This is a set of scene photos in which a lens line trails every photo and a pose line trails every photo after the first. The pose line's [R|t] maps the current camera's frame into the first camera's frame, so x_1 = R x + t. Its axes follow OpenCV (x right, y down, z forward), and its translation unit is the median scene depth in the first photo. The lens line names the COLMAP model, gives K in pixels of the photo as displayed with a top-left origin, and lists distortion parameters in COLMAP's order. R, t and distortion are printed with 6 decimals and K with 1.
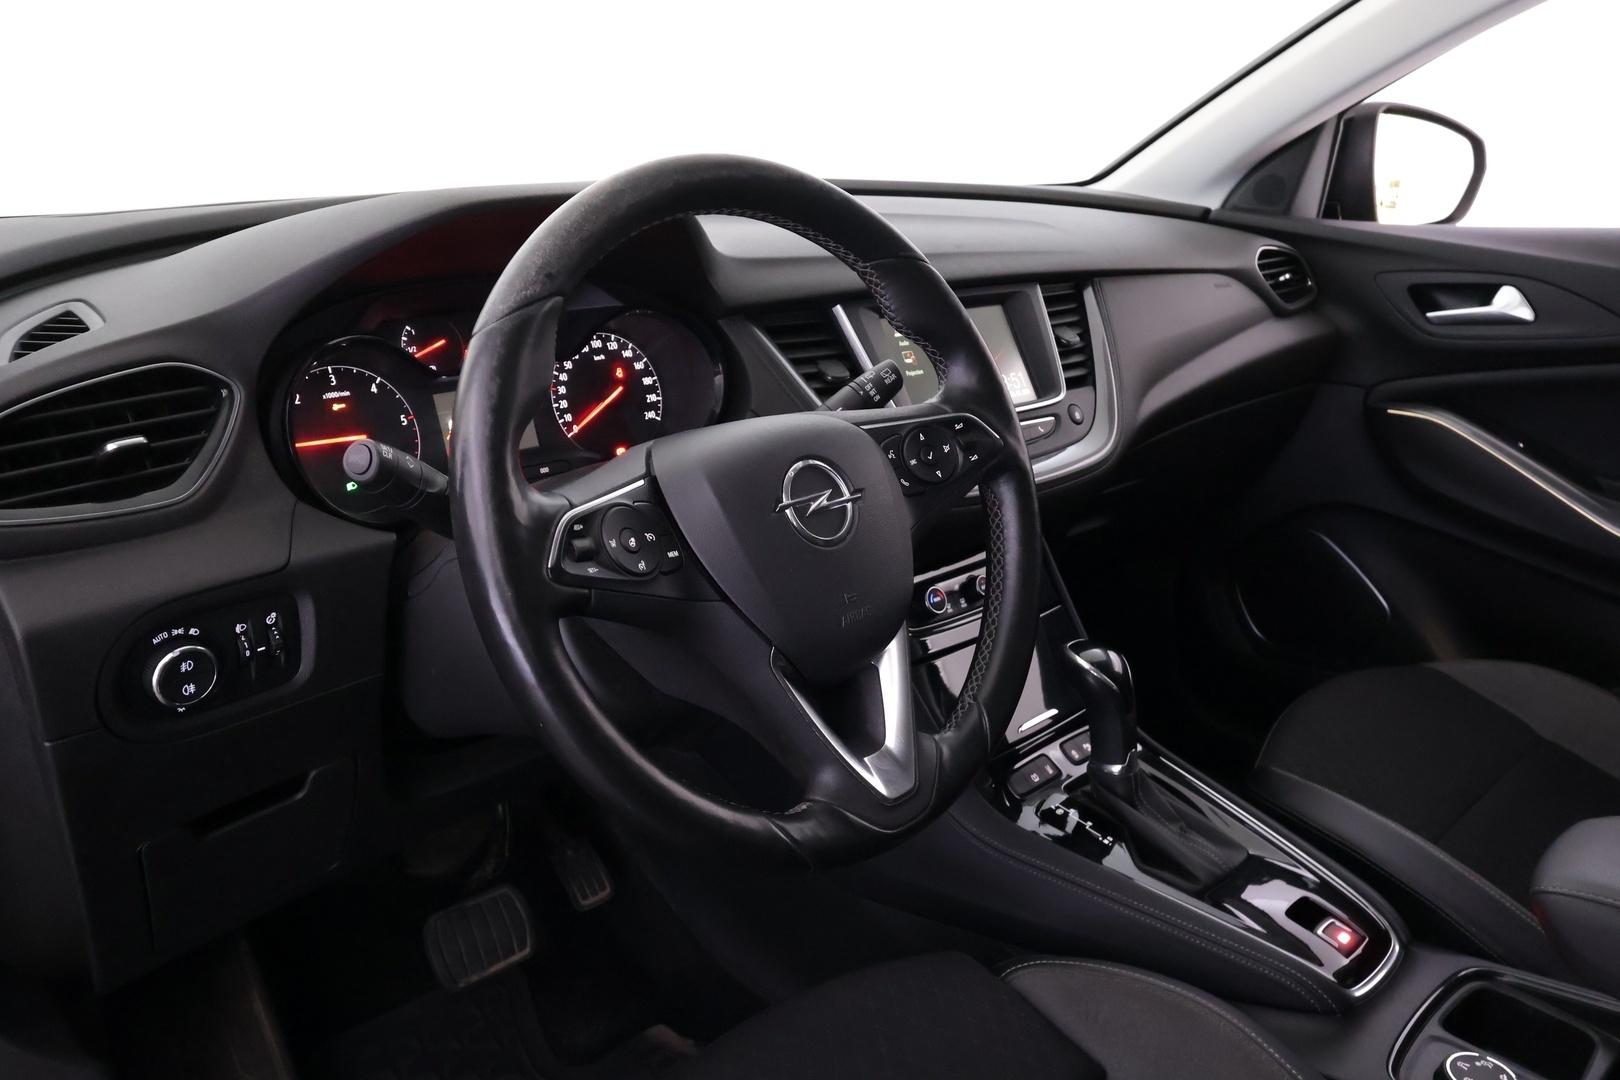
lens RADIAL K [[1189.7, 0, 810.0], [0, 1189.7, 540.0], [0, 0, 1]] dist [0.038049, 0.000102]
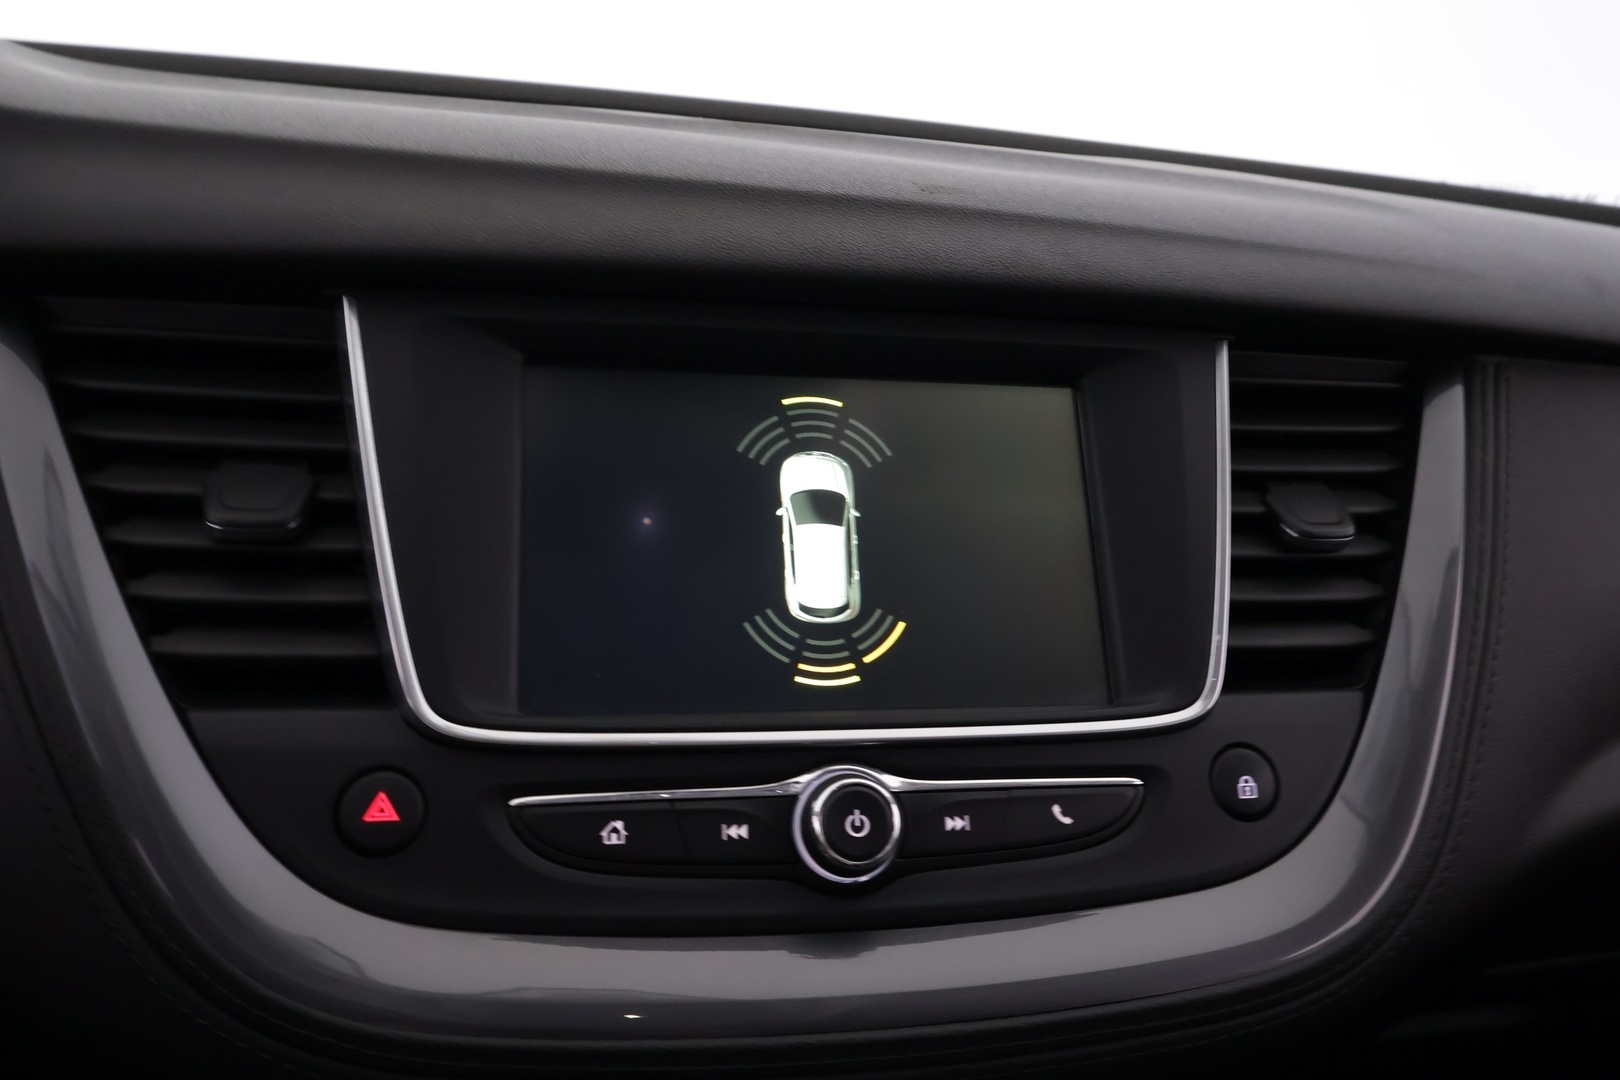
lens RADIAL K [[1242.3, 0, 810.0], [0, 1242.3, 540.0], [0, 0, 1]] dist [-0.006770, 0.000245]
pose [[0.882714, 0.163557, -0.440528, 0.305692], [-0.202607, 0.978327, -0.042747, -0.155917], [0.423988, 0.126987, 0.896721, 0.821541]]
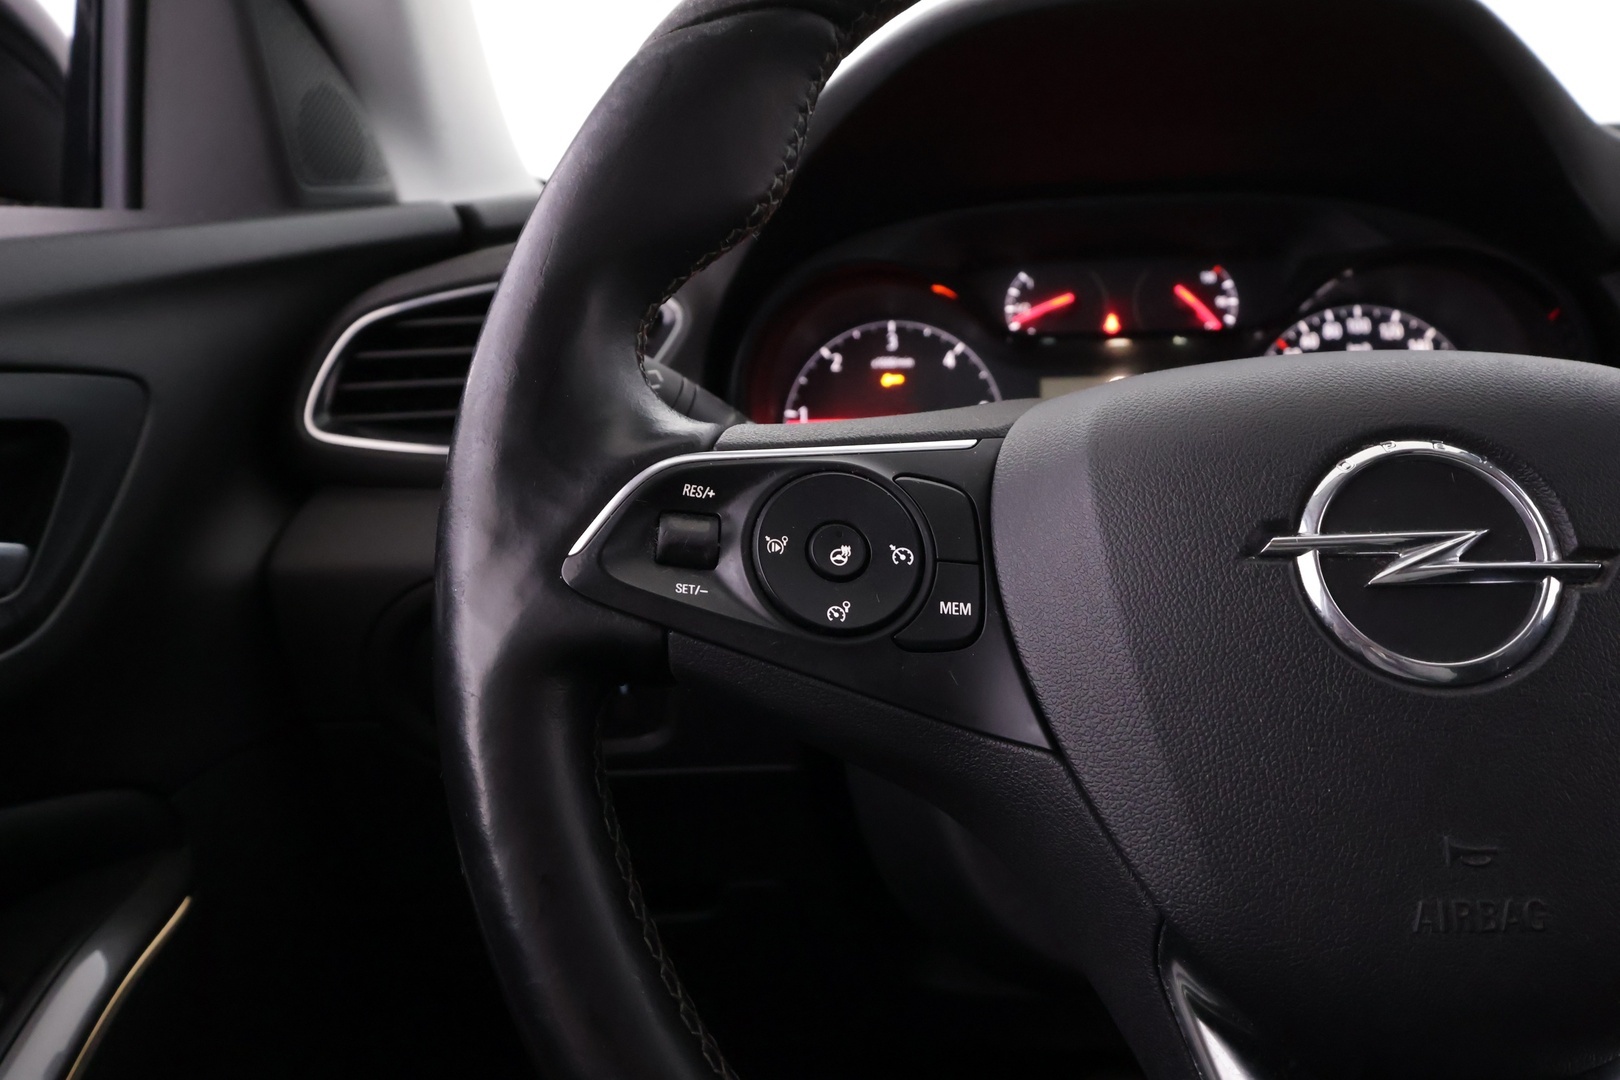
lens RADIAL K [[1260.9, 0, 810.0], [0, 1260.9, 540.0], [0, 0, 1]] dist [-0.006007, 0.001759]
pose [[0.665709, 0.119959, -0.736506, 0.105884], [-0.204590, 0.978514, -0.025548, 0.006345], [0.717617, 0.167689, 0.675948, 0.426156]]
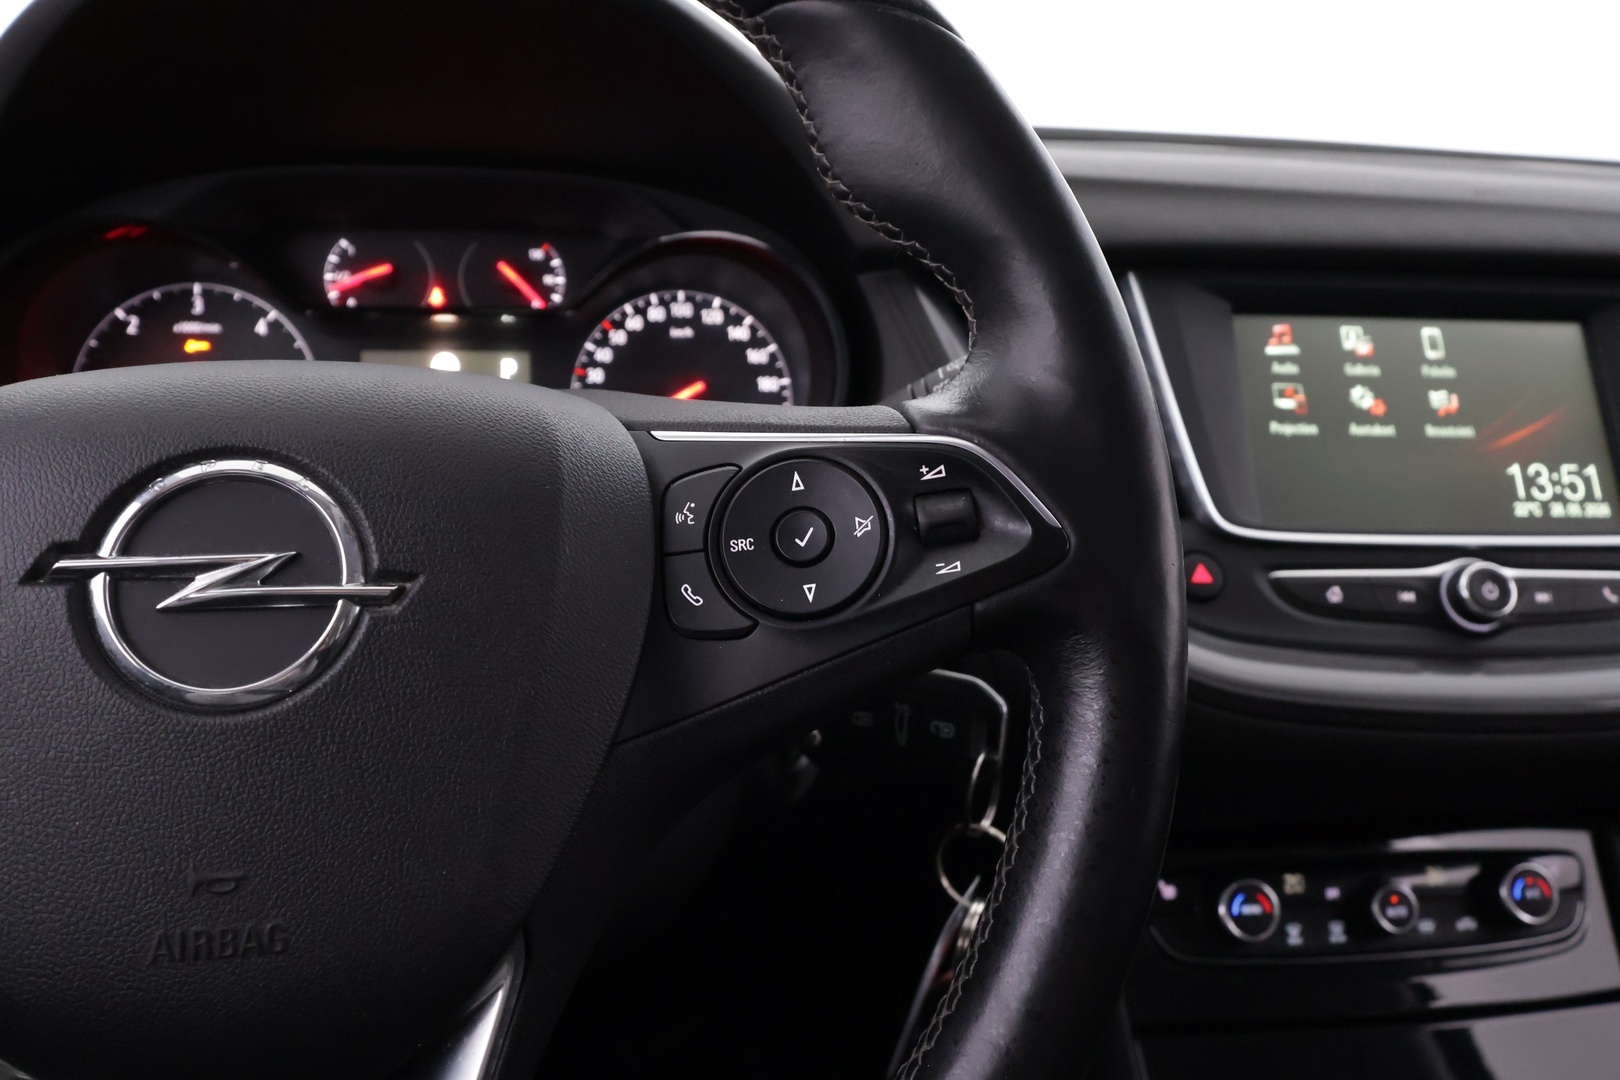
lens RADIAL K [[1260.9, 0, 810.0], [0, 1260.9, 540.0], [0, 0, 1]] dist [-0.006007, 0.001759]
pose [[0.826081, 0.149728, -0.543297, 0.233027], [-0.201147, 0.978897, -0.036069, -0.044192], [0.526431, 0.139078, 0.838766, 0.536981]]
